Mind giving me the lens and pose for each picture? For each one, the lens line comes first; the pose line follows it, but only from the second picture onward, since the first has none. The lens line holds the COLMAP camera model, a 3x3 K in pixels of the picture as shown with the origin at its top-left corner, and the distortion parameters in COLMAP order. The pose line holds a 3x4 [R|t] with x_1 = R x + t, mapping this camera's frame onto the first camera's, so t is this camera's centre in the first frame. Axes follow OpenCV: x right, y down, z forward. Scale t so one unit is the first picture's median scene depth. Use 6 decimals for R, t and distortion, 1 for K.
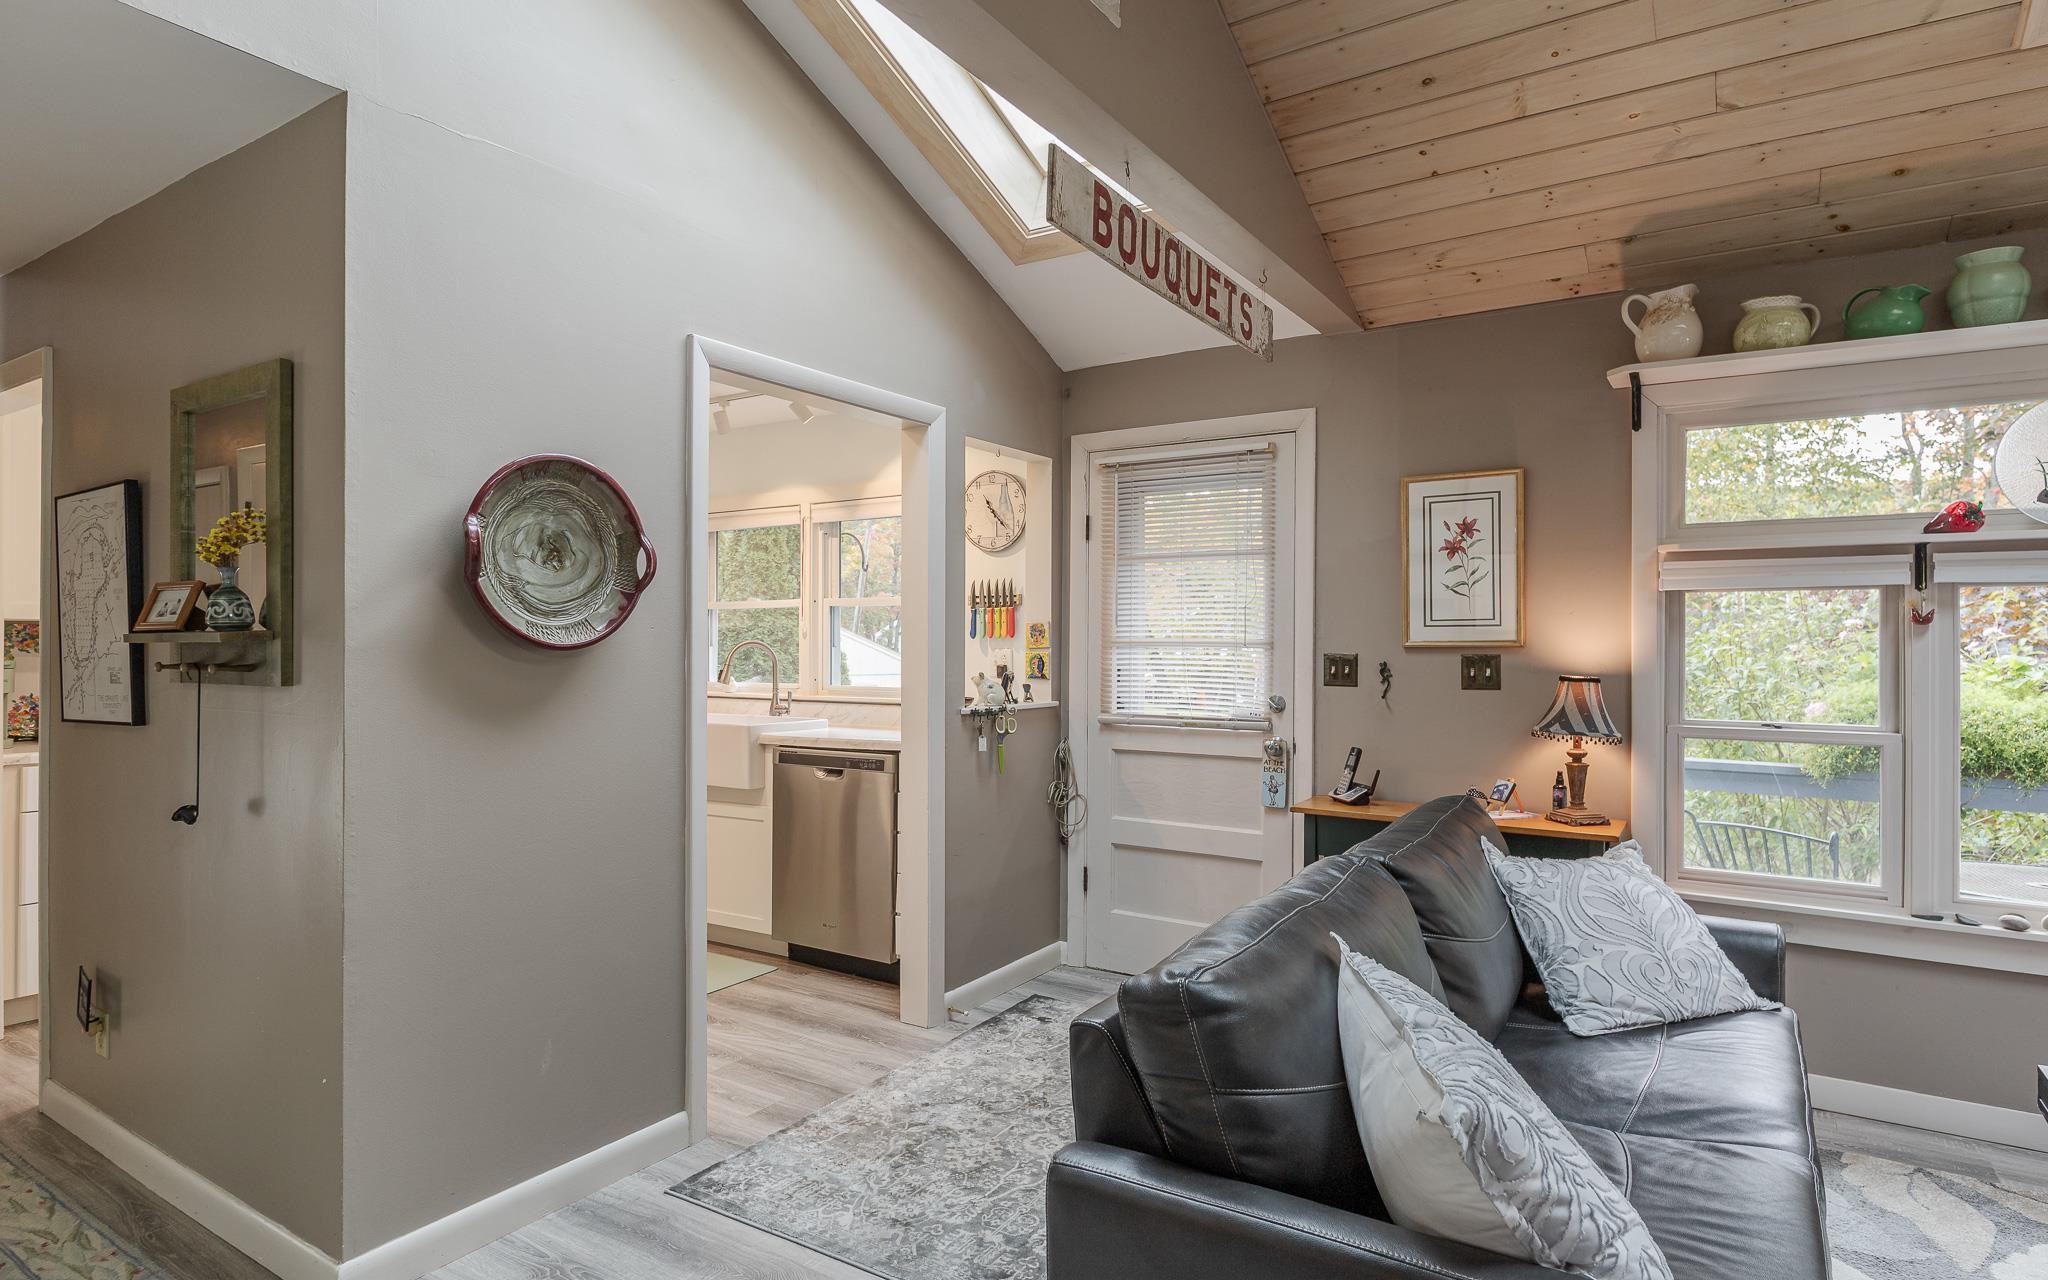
lens RADIAL K [[1075.5, 0, 1030.5], [0, 1075.5, 640.3], [0, 0, 1]] dist [0.001953, -0.000128]
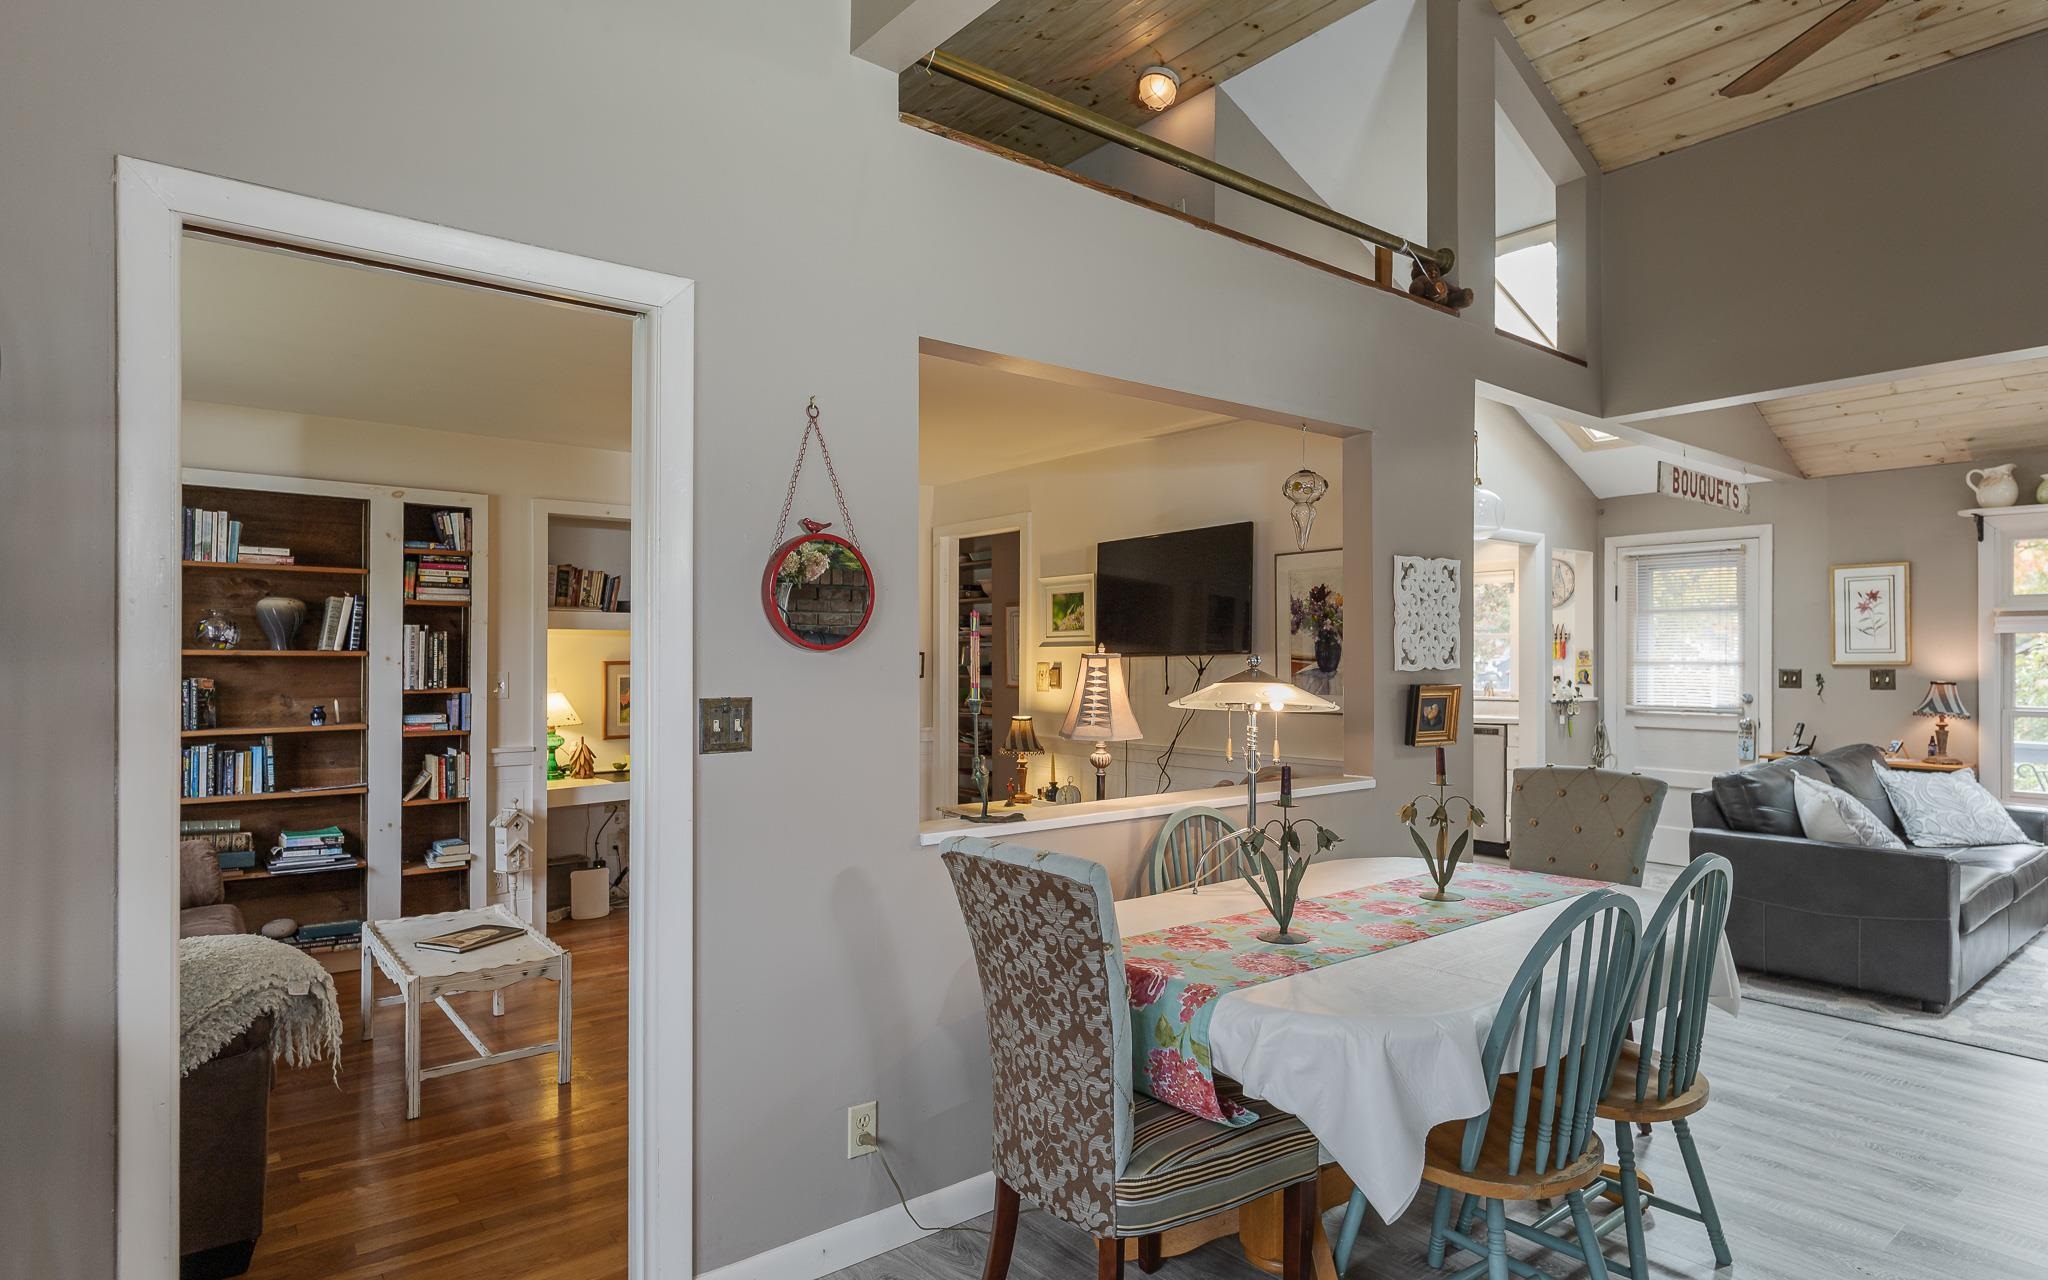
lens RADIAL K [[1118.4, 0, 1047.6], [0, 1118.4, 651.8], [0, 0, 1]] dist [-0.018776, 0.000952]
pose [[0.954914, -0.003099, -0.296866, -0.358875], [0.001503, 0.999983, -0.005603, -0.007552], [0.296878, 0.004905, 0.954903, -1.176092]]
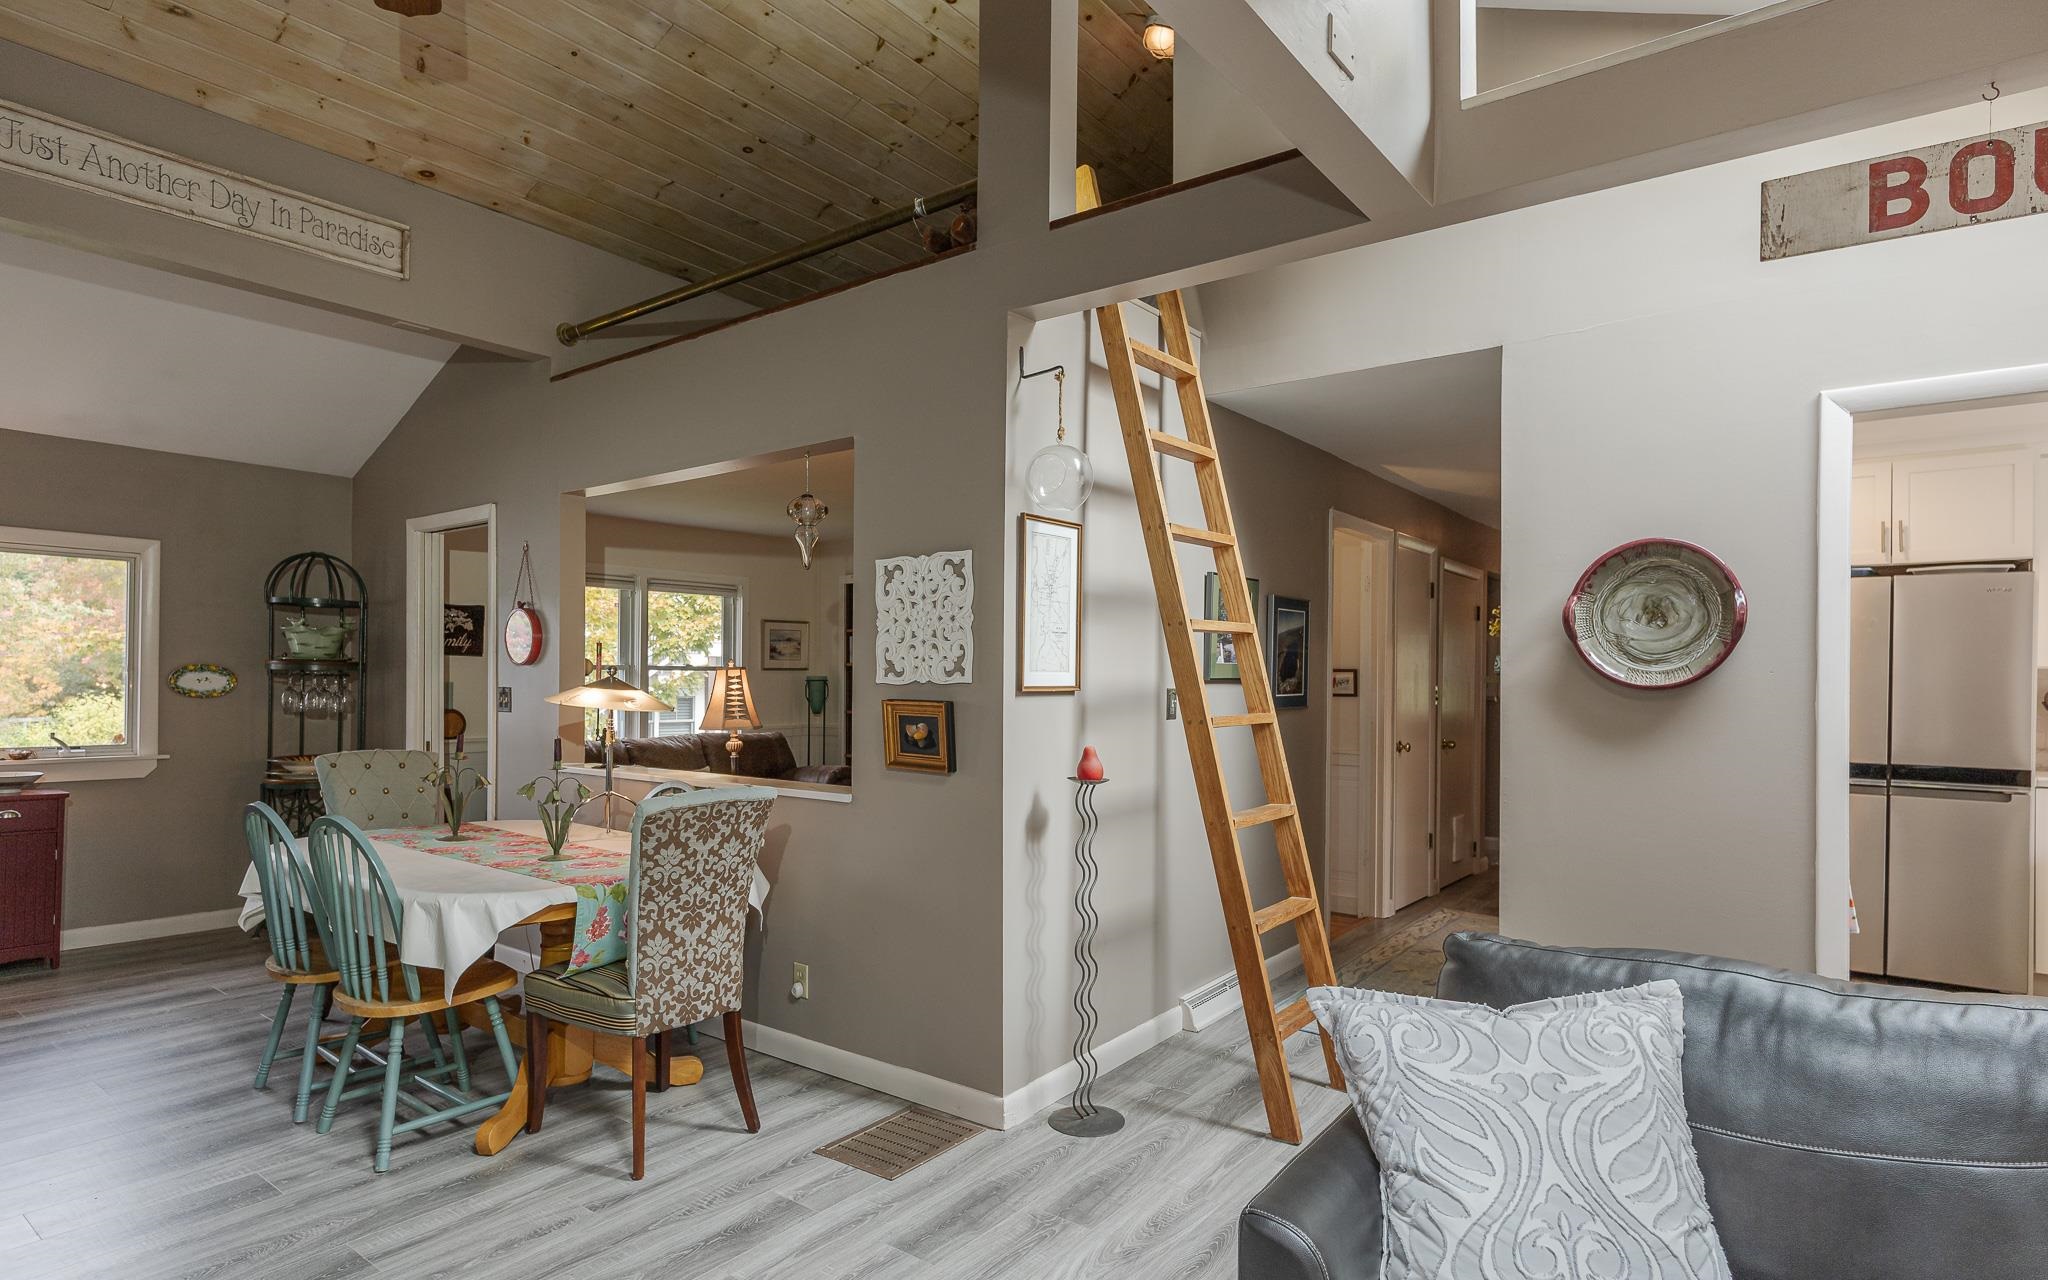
lens RADIAL K [[1092.7, 0, 1011.6], [0, 1092.7, 677.9], [0, 0, 1]] dist [0.000047, 0.000146]
pose [[-0.086239, 0.002595, -0.996271, 0.687884], [-0.007109, 0.999970, 0.003220, -0.002903], [0.996249, 0.007361, -0.086218, 0.256198]]
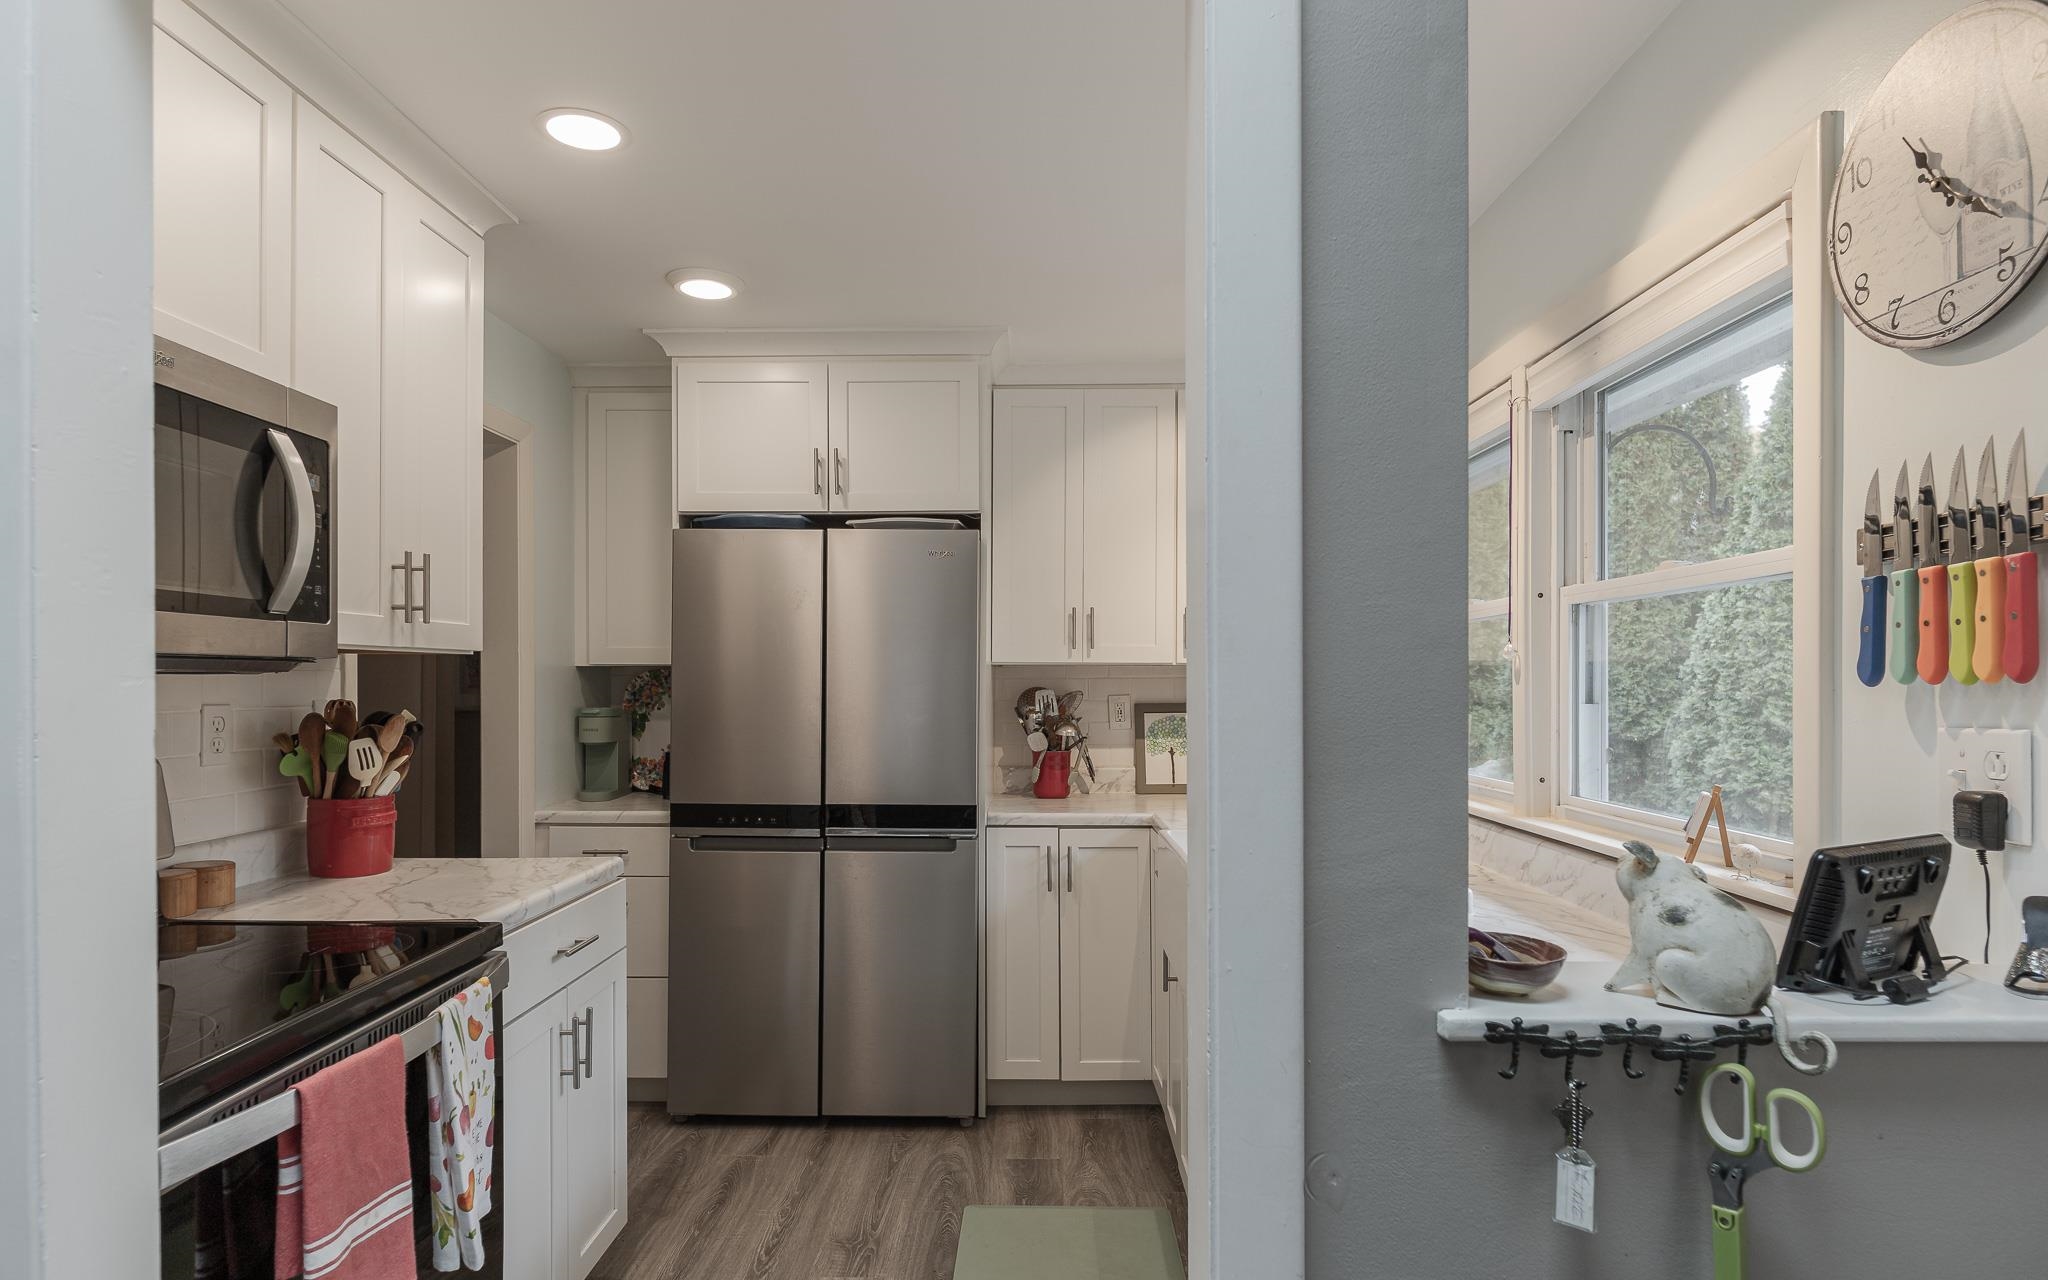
lens RADIAL K [[1093.9, 0, 1035.0], [0, 1093.9, 661.3], [0, 0, 1]] dist [-0.003728, -0.000170]
pose [[0.523746, -0.014952, -0.851744, 0.095641], [0.001015, 0.999856, -0.016928, -0.004109], [0.851874, 0.008001, 0.523685, 0.924194]]
